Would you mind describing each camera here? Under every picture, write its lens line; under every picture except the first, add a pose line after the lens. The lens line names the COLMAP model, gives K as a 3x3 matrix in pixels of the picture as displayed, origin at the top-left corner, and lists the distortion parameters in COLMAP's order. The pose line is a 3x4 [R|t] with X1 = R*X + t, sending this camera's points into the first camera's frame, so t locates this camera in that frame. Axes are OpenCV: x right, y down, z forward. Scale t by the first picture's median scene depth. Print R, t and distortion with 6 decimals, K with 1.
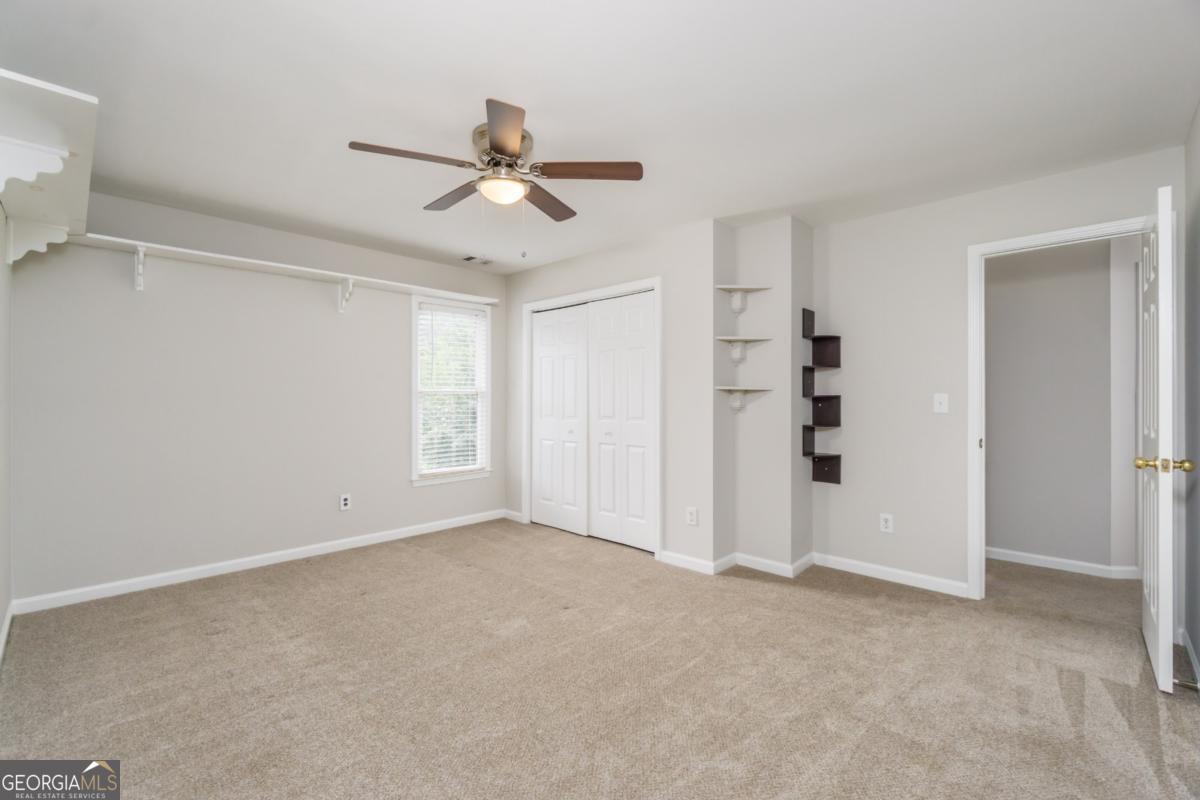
lens RADIAL K [[522.6, 0, 598.9], [0, 522.6, 397.2], [0, 0, 1]] dist [-0.001021, -0.000101]
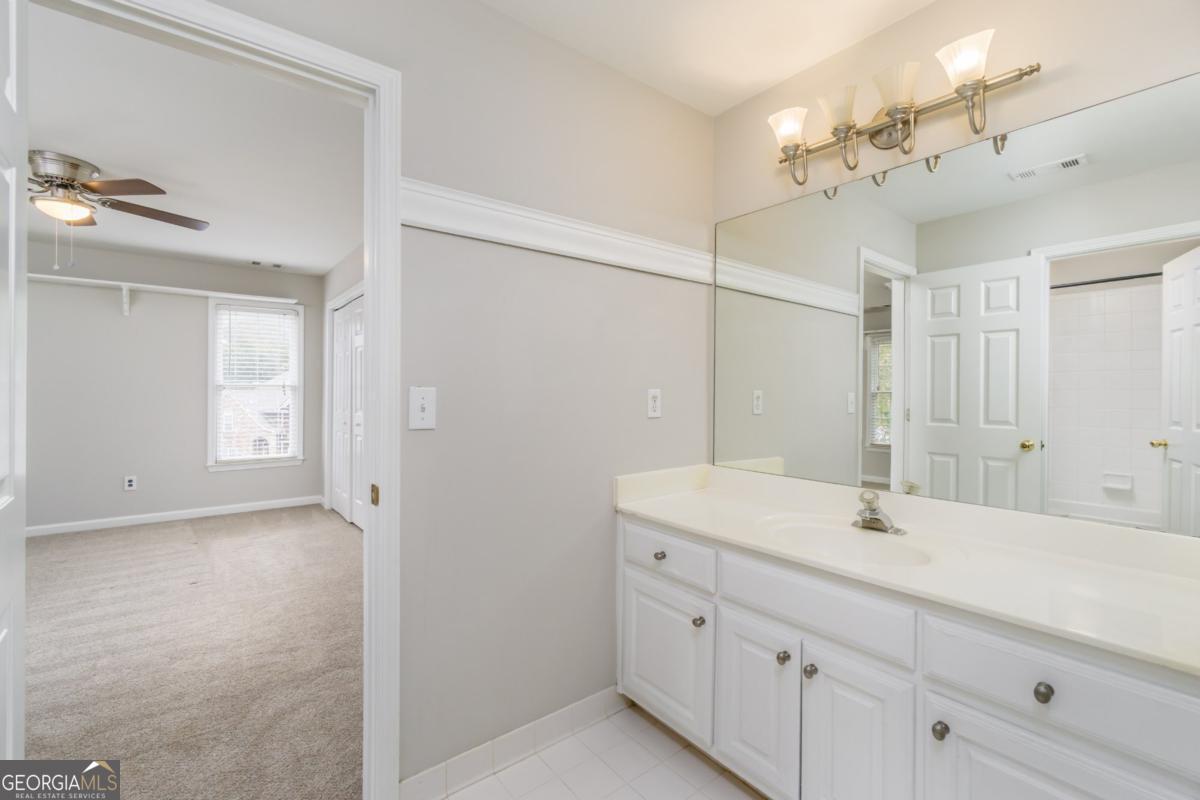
lens RADIAL K [[522.6, 0, 597.9], [0, 522.6, 389.3], [0, 0, 1]] dist [-0.001021, -0.000101]
pose [[0.990869, -0.003796, -0.134777, 0.612483], [0.002541, 0.999952, -0.009487, 0.010191], [0.134807, 0.009058, 0.990831, 0.016067]]
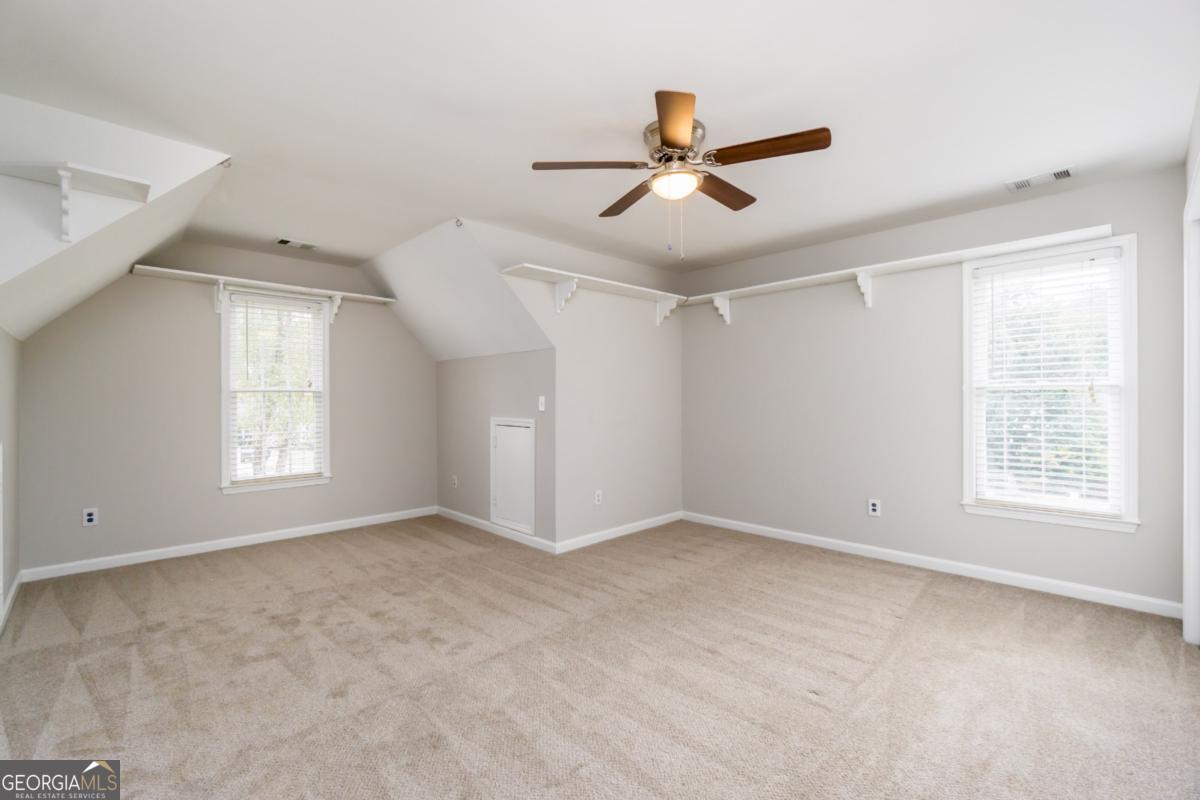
lens RADIAL K [[522.6, 0, 595.0], [0, 522.6, 402.3], [0, 0, 1]] dist [-0.001021, -0.000101]
pose [[-0.037684, 0.004882, -0.999278, 0.435118], [0.003297, 0.999983, 0.004761, 0.004466], [0.999284, -0.003115, -0.037699, 0.489210]]
